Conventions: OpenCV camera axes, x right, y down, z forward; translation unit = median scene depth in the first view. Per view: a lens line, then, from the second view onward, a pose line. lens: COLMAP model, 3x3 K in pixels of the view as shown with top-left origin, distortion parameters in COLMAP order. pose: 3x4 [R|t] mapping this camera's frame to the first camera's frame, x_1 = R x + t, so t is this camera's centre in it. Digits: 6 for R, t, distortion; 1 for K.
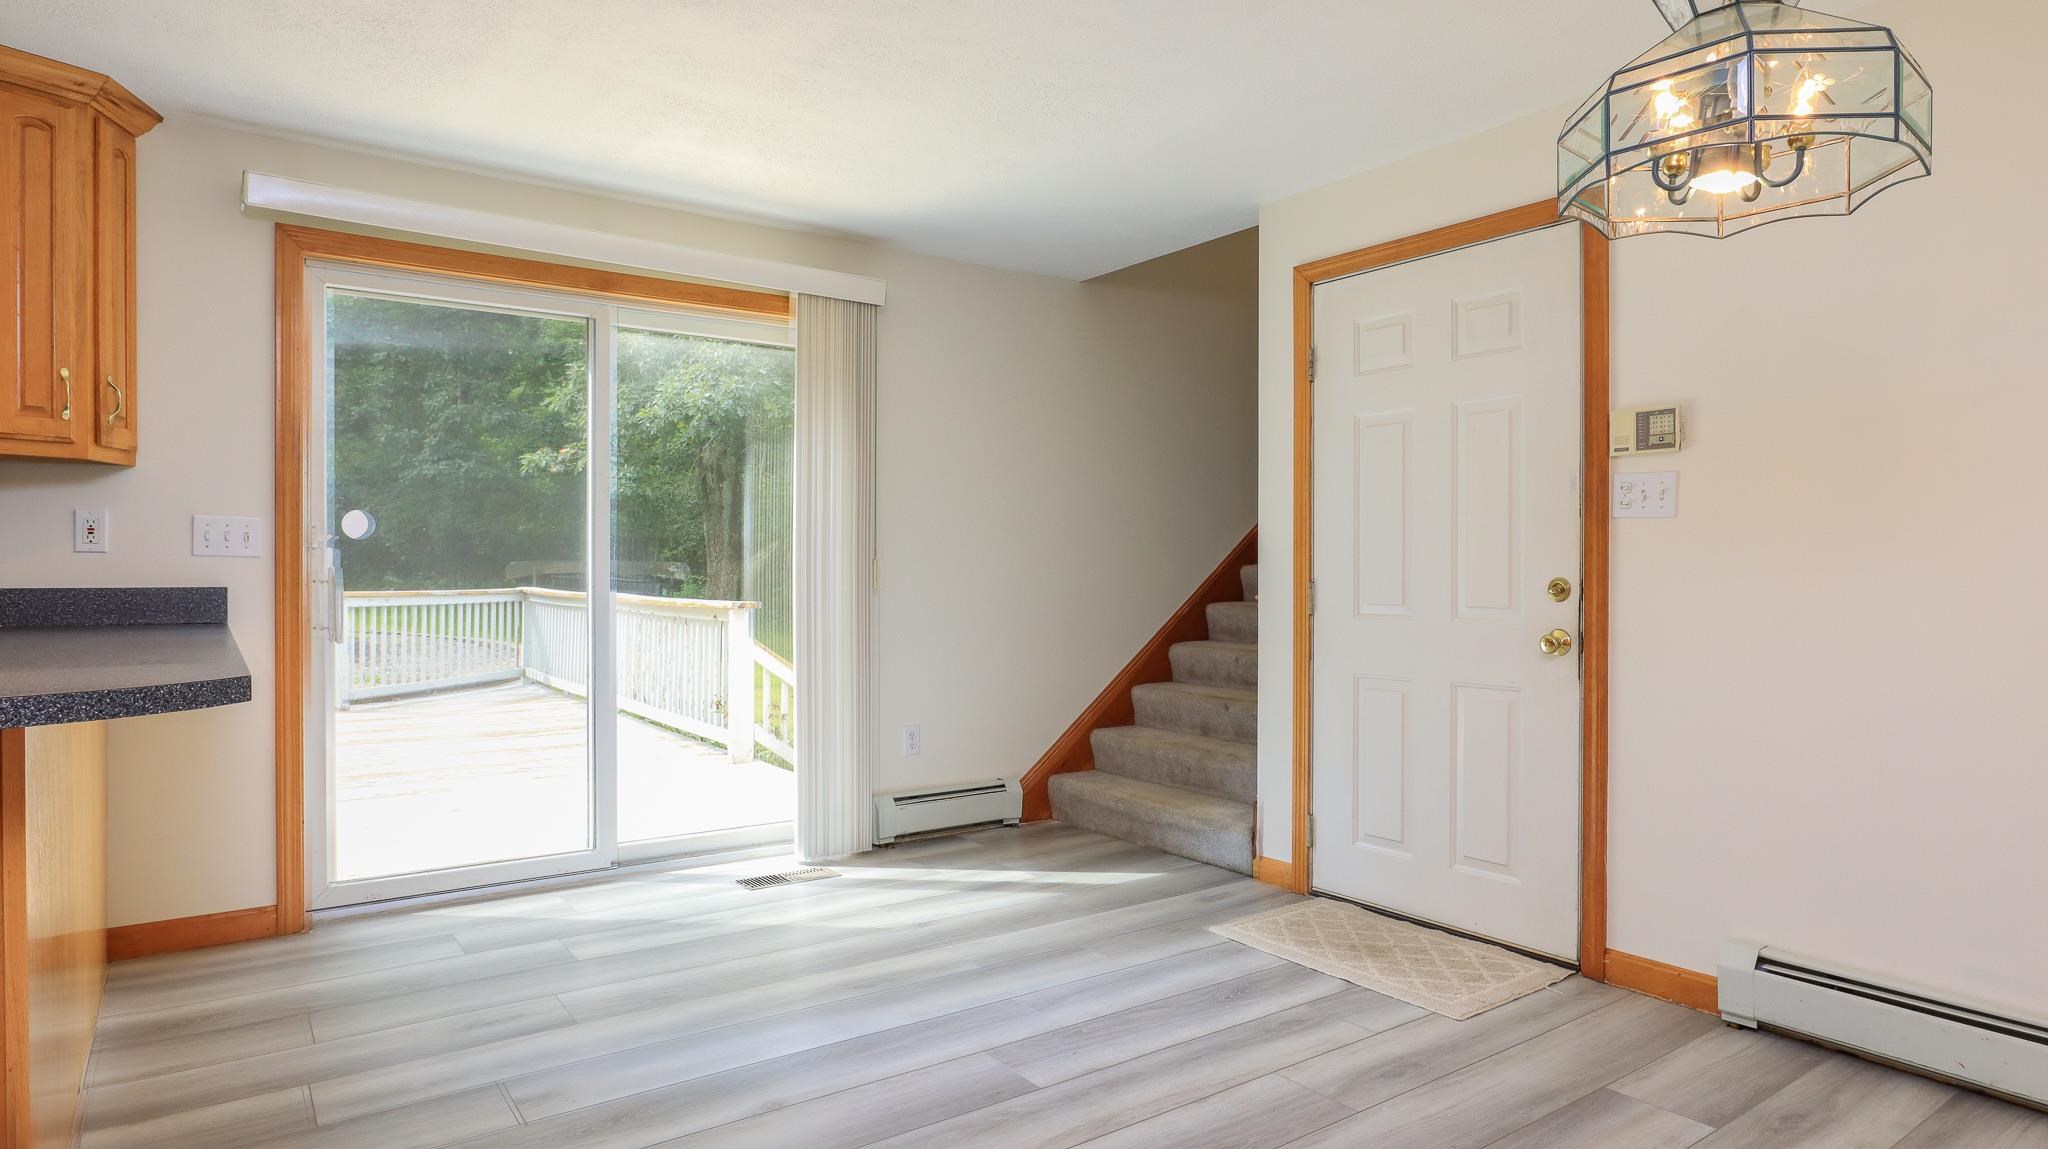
lens RADIAL K [[1167.8, 0, 1041.3], [0, 1167.8, 565.6], [0, 0, 1]] dist [-0.032148, 0.012079]
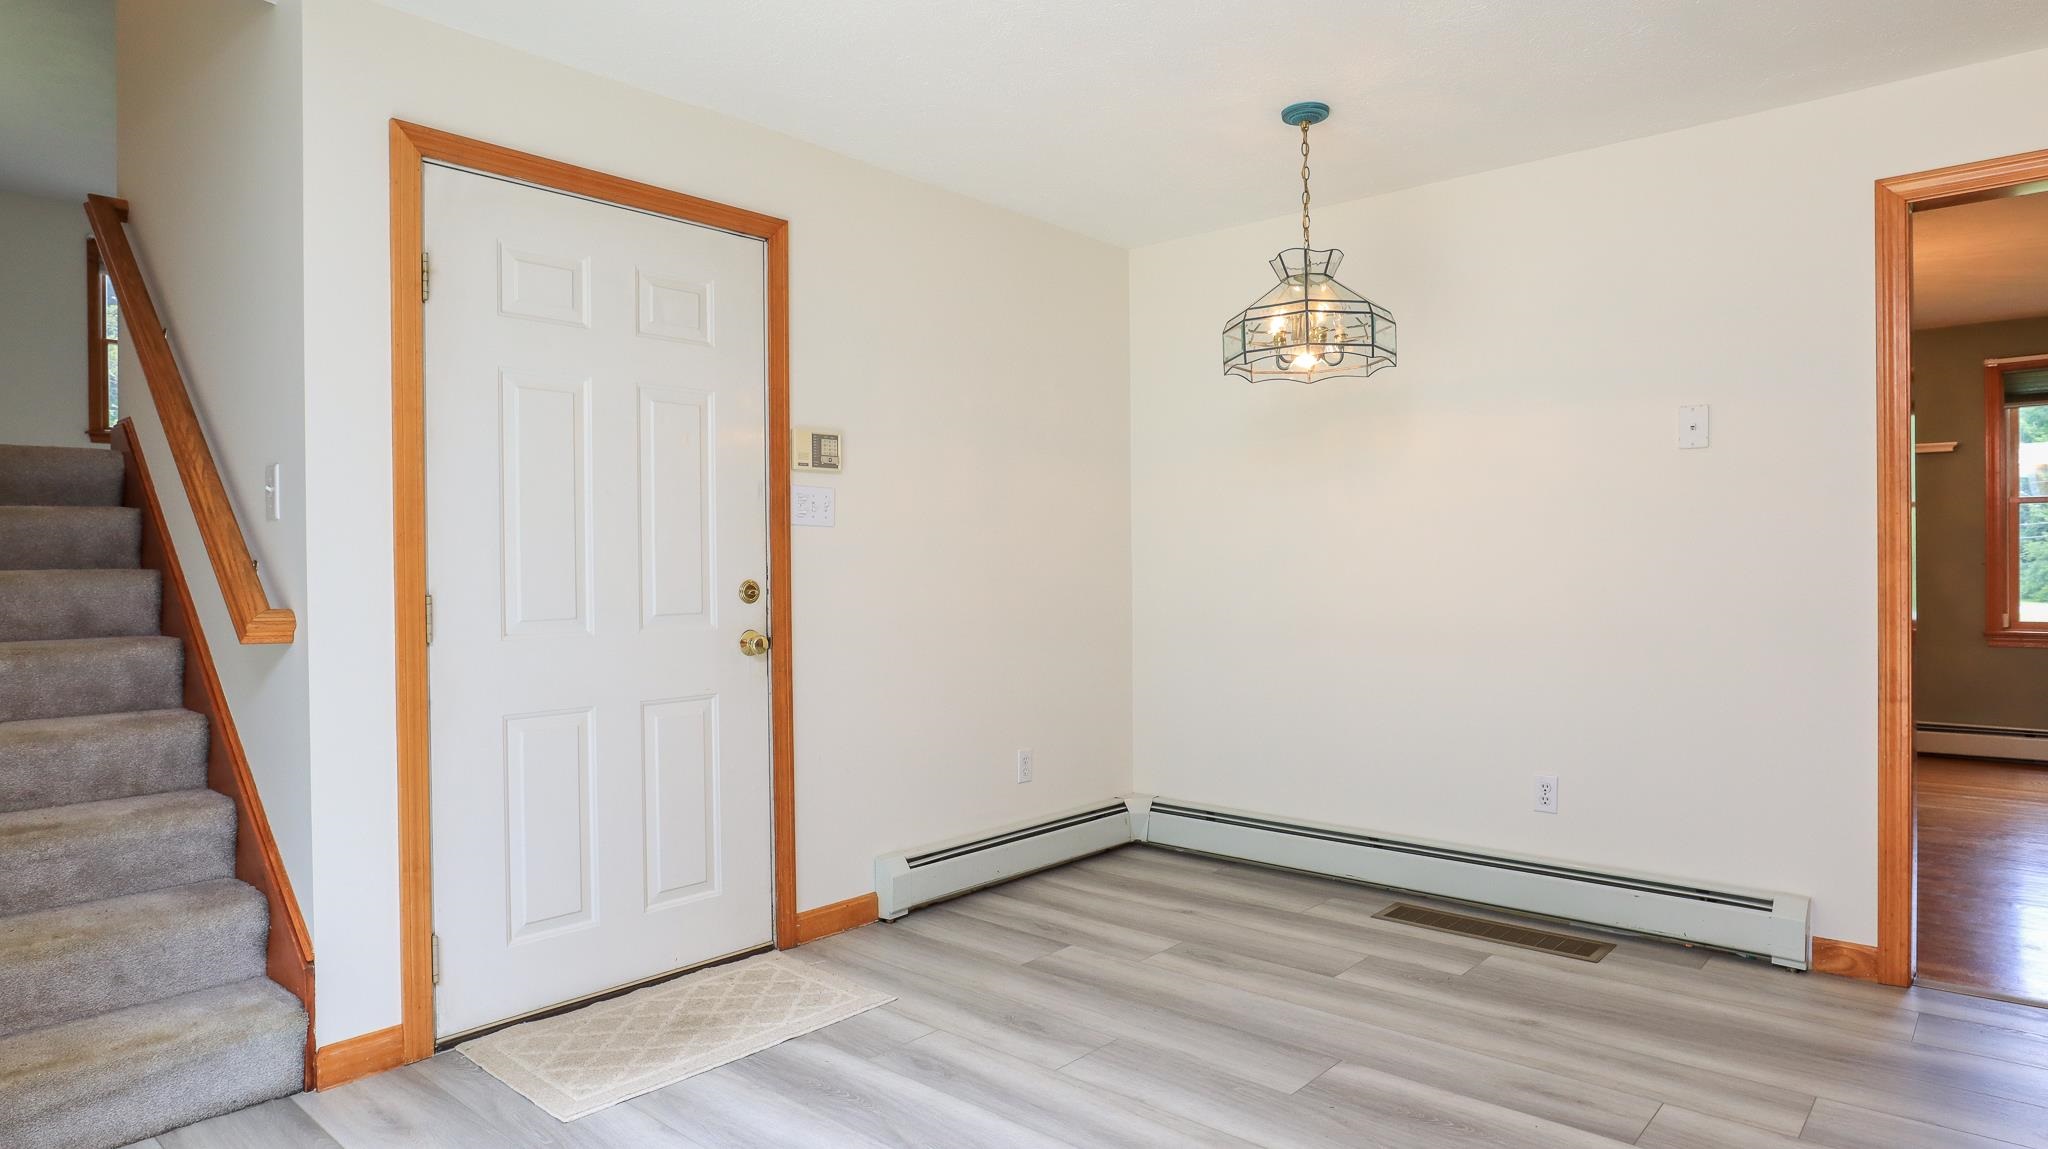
lens RADIAL K [[1167.8, 0, 1014.8], [0, 1167.8, 584.6], [0, 0, 1]] dist [-0.032148, 0.012079]
pose [[-0.210727, -0.018477, 0.977370, -0.618075], [0.006389, 0.999774, 0.020279, -0.005391], [-0.977524, 0.010518, -0.210561, 0.995737]]
